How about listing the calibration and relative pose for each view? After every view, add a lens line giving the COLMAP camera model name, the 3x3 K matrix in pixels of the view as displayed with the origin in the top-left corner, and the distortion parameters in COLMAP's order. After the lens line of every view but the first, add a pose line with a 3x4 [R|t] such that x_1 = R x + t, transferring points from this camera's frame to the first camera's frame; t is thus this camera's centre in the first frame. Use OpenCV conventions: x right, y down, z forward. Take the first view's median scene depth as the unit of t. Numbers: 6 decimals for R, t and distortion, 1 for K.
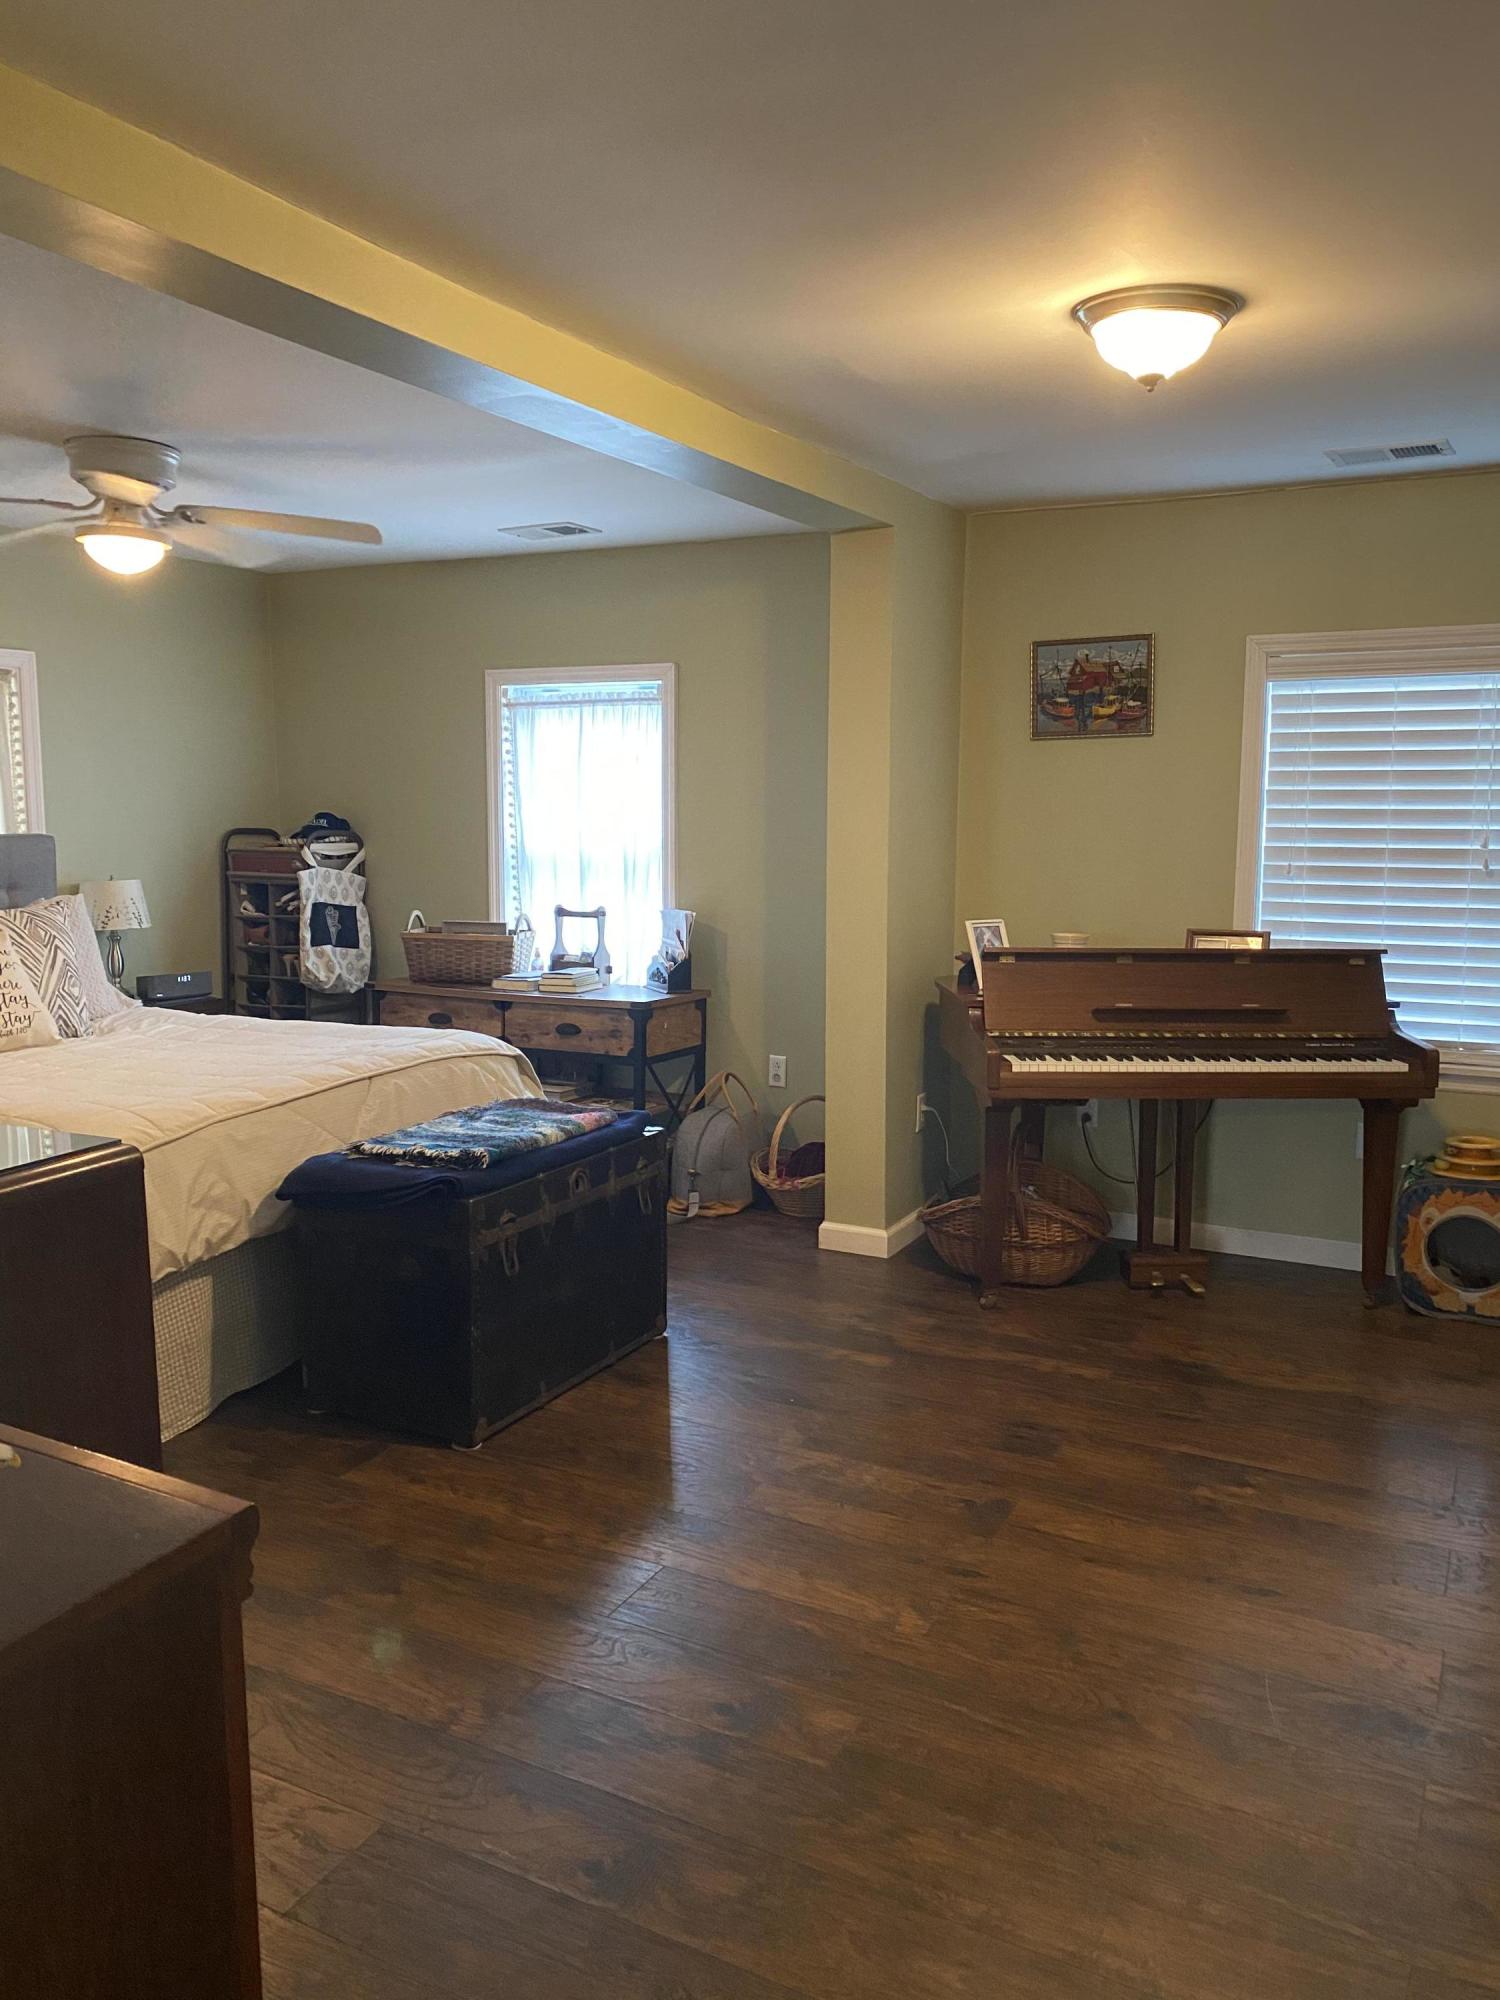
lens RADIAL K [[1539.9, 0, 750.0], [0, 1539.9, 1000.0], [0, 0, 1]] dist [0.052137, -0.002810]
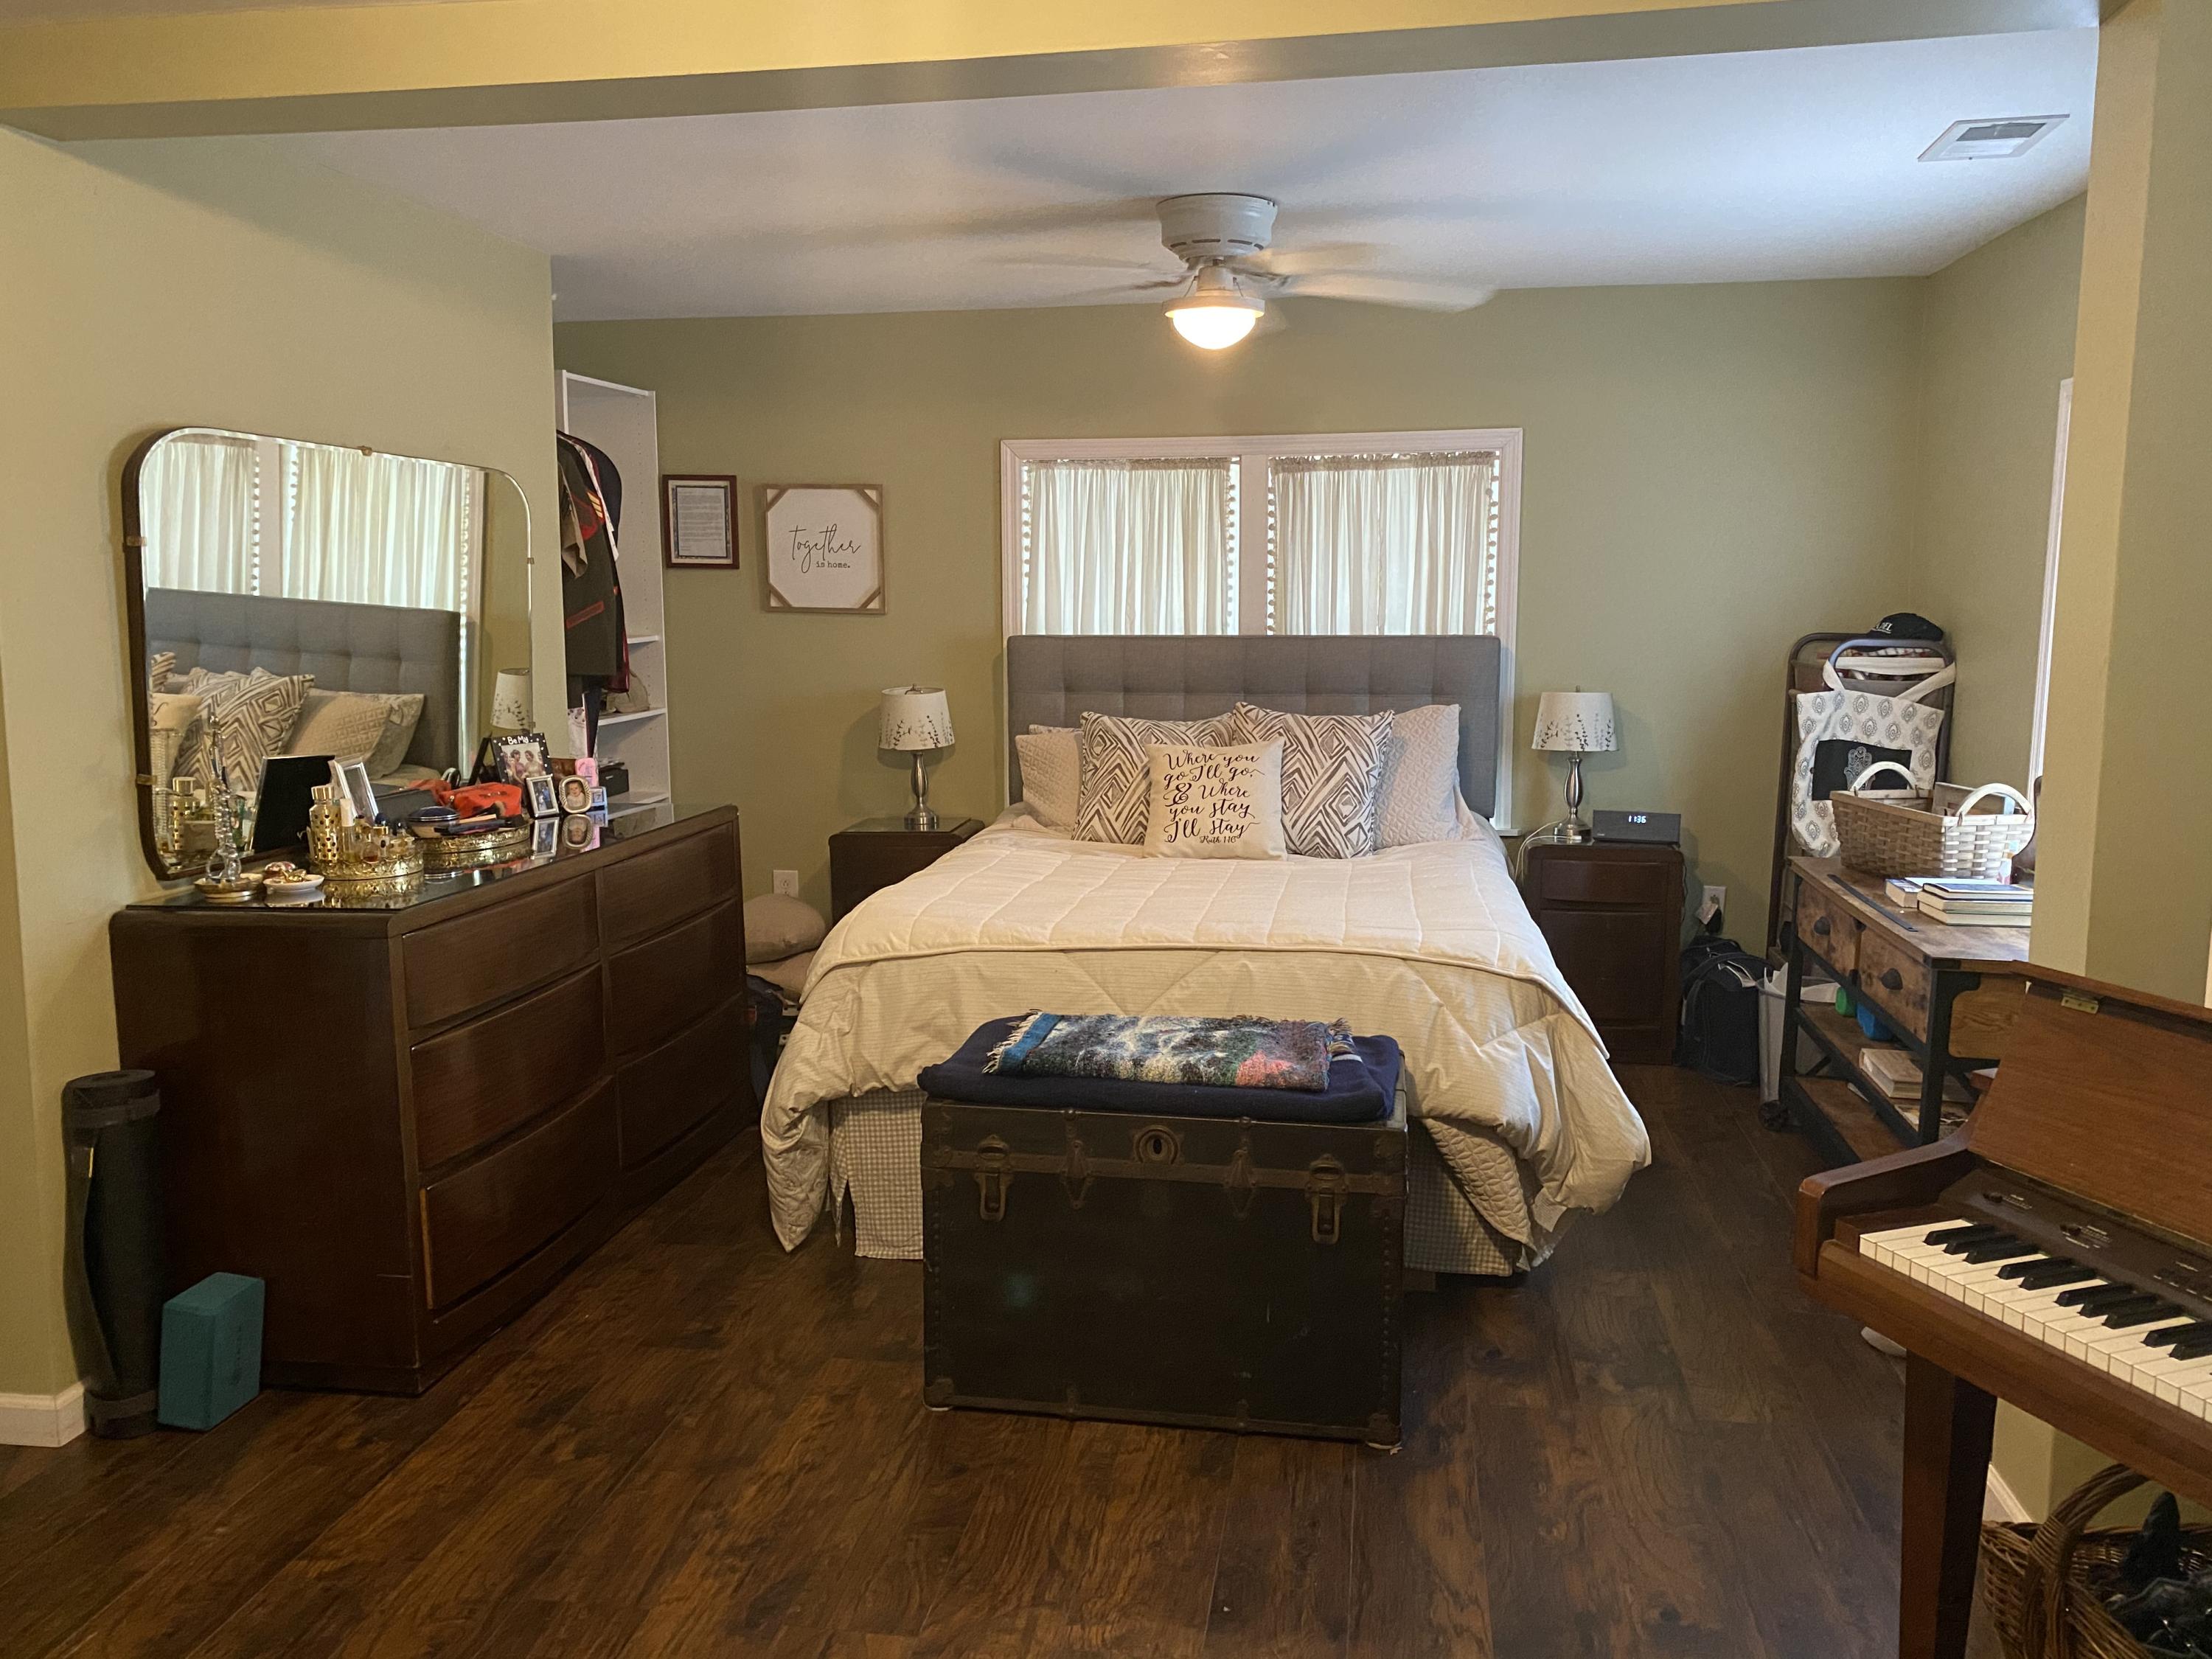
lens RADIAL K [[1703.1, 0, 1106.0], [0, 1703.1, 829.5], [0, 0, 1]] dist [0.052137, -0.002810]
pose [[0.299528, 0.134859, -0.944508, 0.465797], [-0.122565, 0.987196, 0.102086, -0.078426], [0.946182, 0.085186, 0.312222, 0.558430]]
